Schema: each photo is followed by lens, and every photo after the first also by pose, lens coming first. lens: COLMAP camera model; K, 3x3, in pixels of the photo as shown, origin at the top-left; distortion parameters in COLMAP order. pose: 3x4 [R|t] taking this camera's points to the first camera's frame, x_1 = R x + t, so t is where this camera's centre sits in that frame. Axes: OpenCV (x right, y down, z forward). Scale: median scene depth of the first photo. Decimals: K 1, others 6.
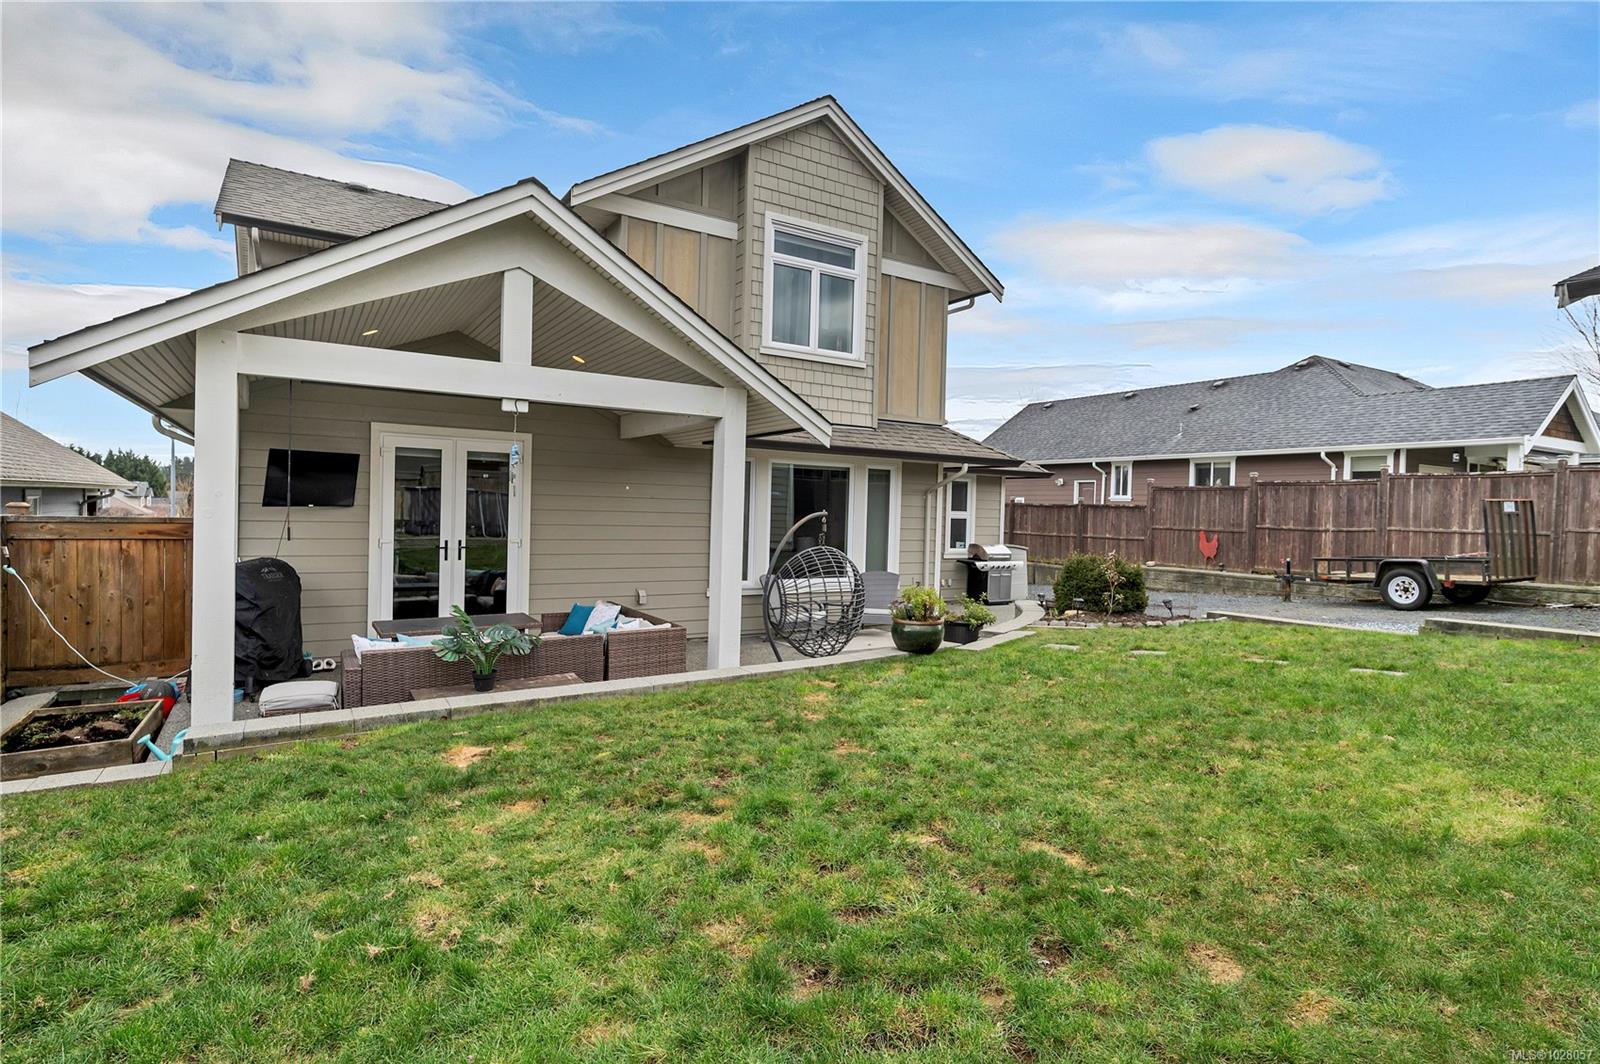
lens RADIAL K [[802.6, 0, 800.0], [0, 802.6, 532.0], [0, 0, 1]] dist [0.003015, 0.000329]
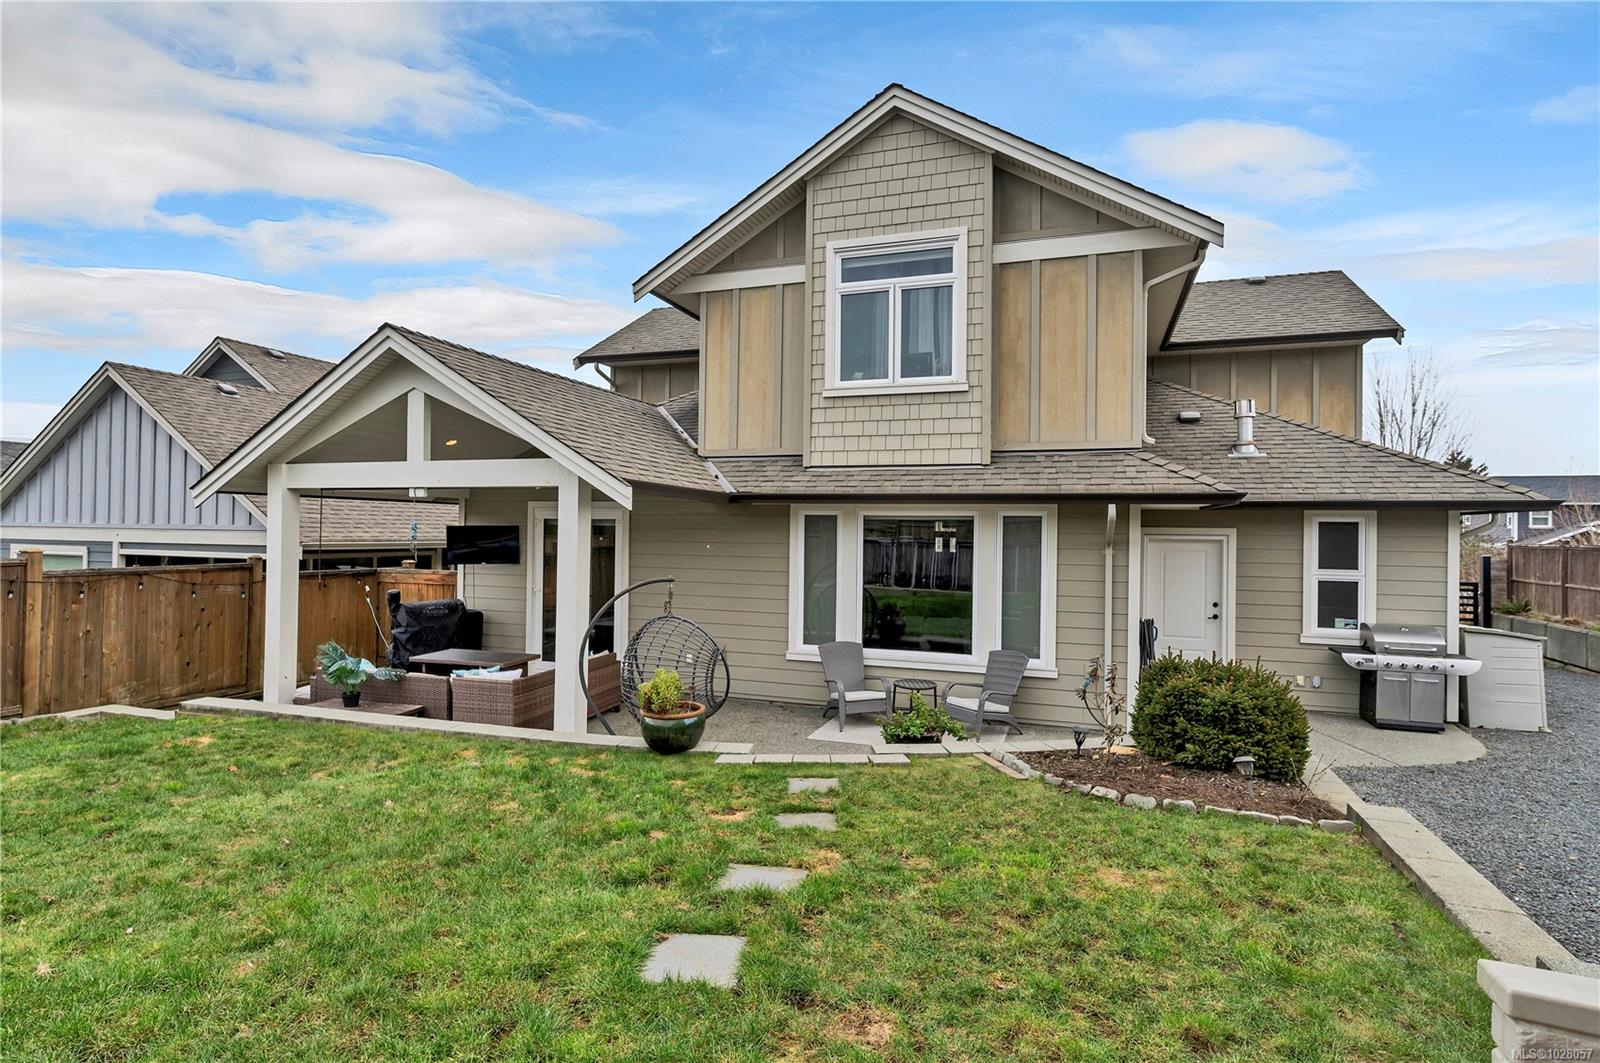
lens RADIAL K [[802.6, 0, 800.0], [0, 802.6, 531.5], [0, 0, 1]] dist [0.003015, 0.000329]
pose [[0.619625, -0.017382, -0.784705, 0.613815], [-0.019748, 0.999093, -0.037724, -0.033368], [0.784649, 0.038871, 0.618720, 0.398057]]
